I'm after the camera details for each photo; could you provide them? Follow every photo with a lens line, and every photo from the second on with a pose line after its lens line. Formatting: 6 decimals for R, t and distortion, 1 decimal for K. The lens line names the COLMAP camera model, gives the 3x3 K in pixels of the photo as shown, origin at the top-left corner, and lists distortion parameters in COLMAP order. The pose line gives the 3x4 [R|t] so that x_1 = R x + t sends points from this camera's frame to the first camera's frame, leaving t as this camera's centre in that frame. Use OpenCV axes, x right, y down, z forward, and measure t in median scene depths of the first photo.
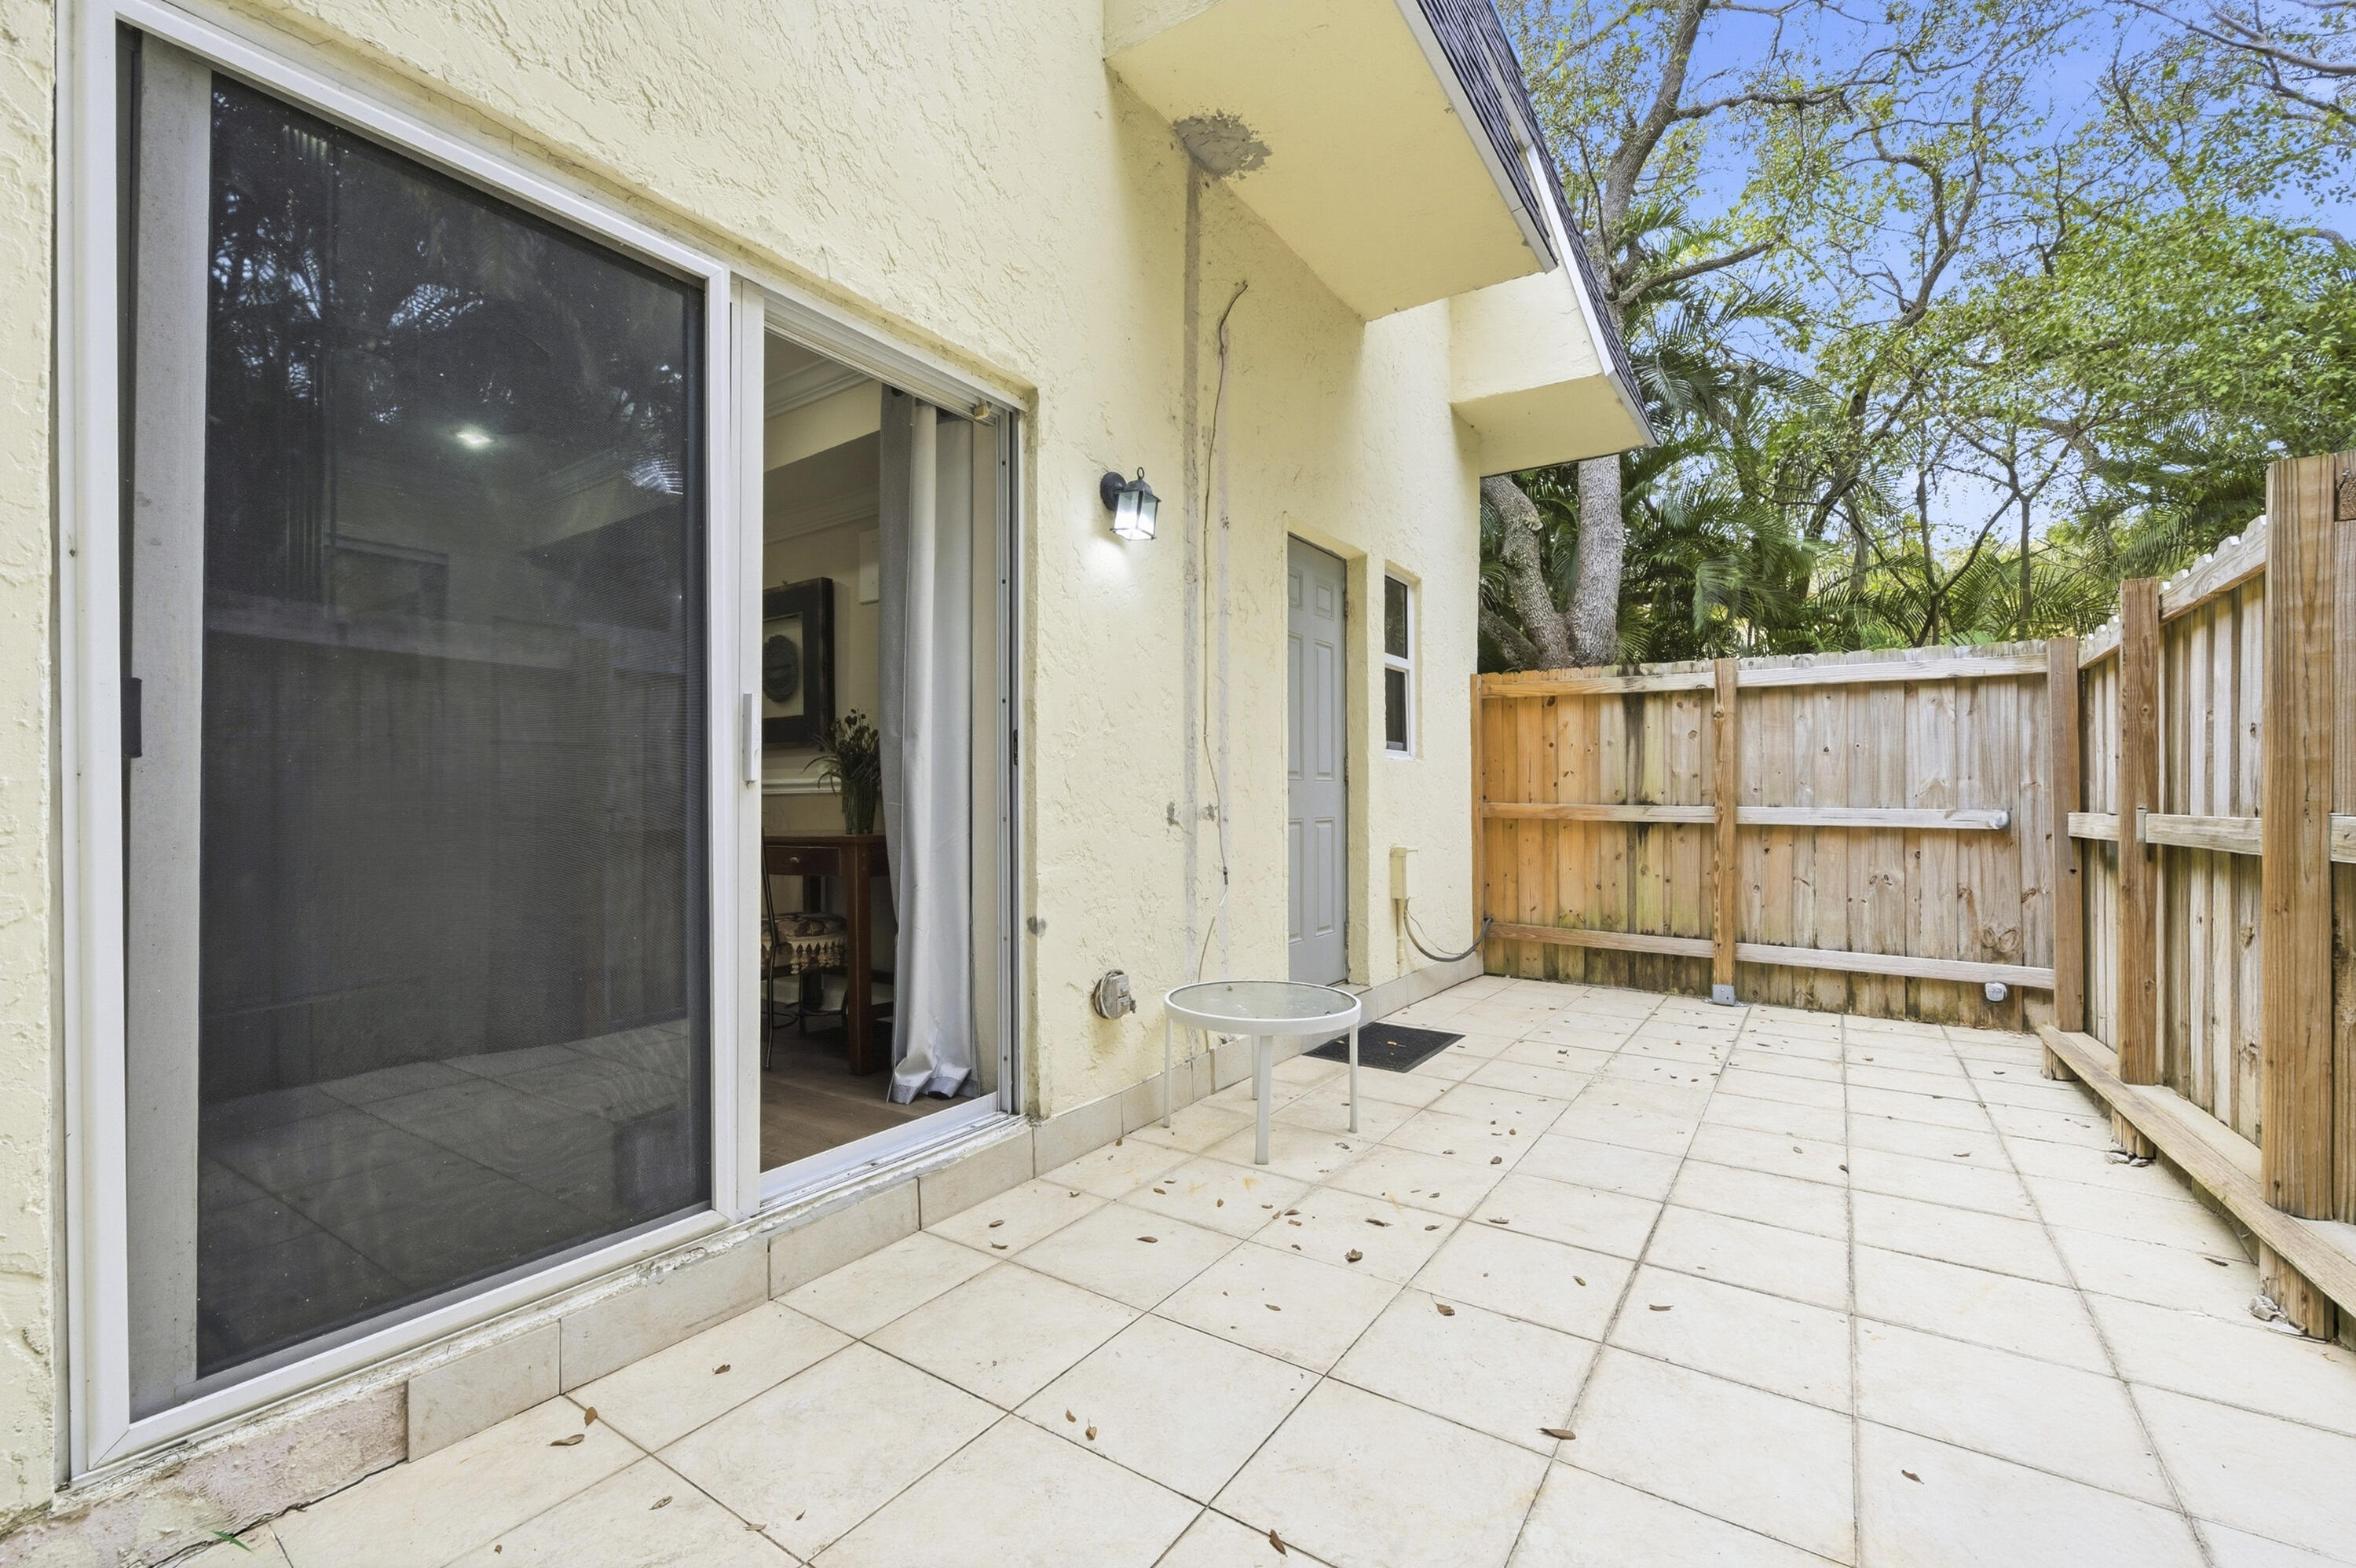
lens RADIAL K [[967.0, 0, 1179.4], [0, 967.0, 805.0], [0, 0, 1]] dist [-0.009637, -0.000216]
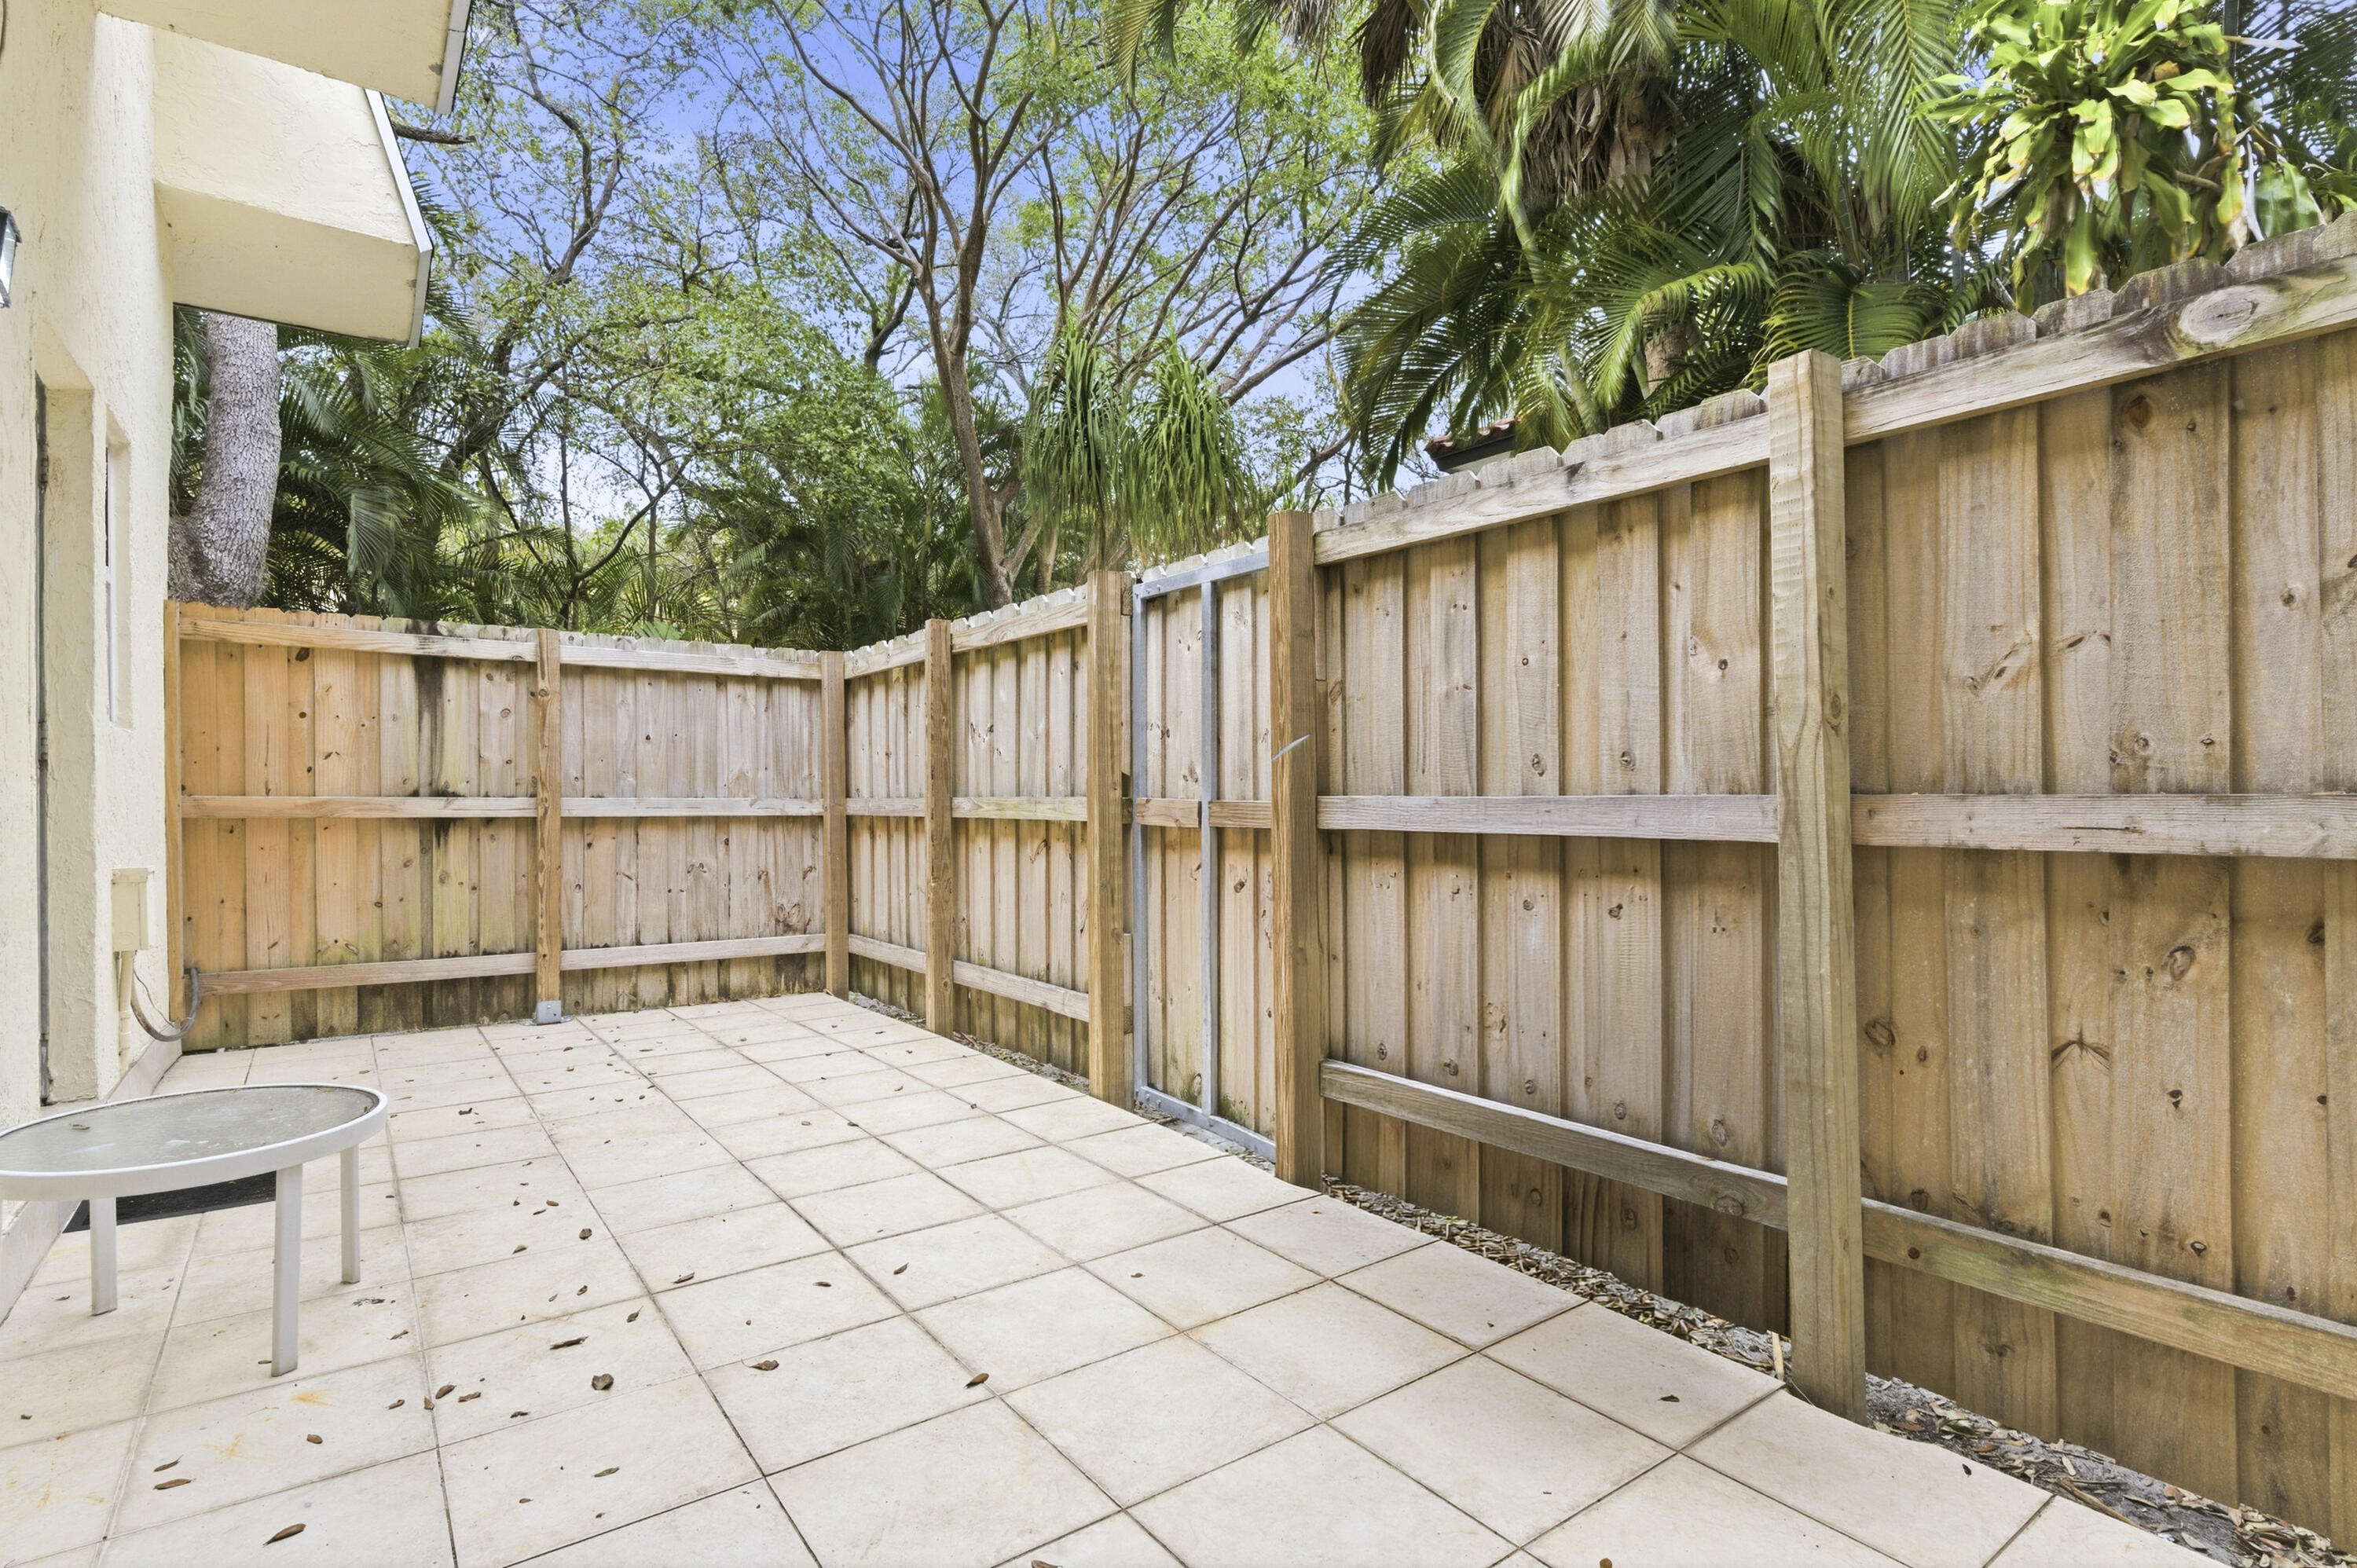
lens RADIAL K [[1156.3, 0, 1180.4], [0, 1156.3, 782.6], [0, 0, 1]] dist [-0.015793, -0.000331]
pose [[0.331501, 0.000656, 0.943455, -0.235015], [0.007962, 0.999962, -0.003493, -0.003730], [-0.943421, 0.008669, 0.331483, 0.109720]]
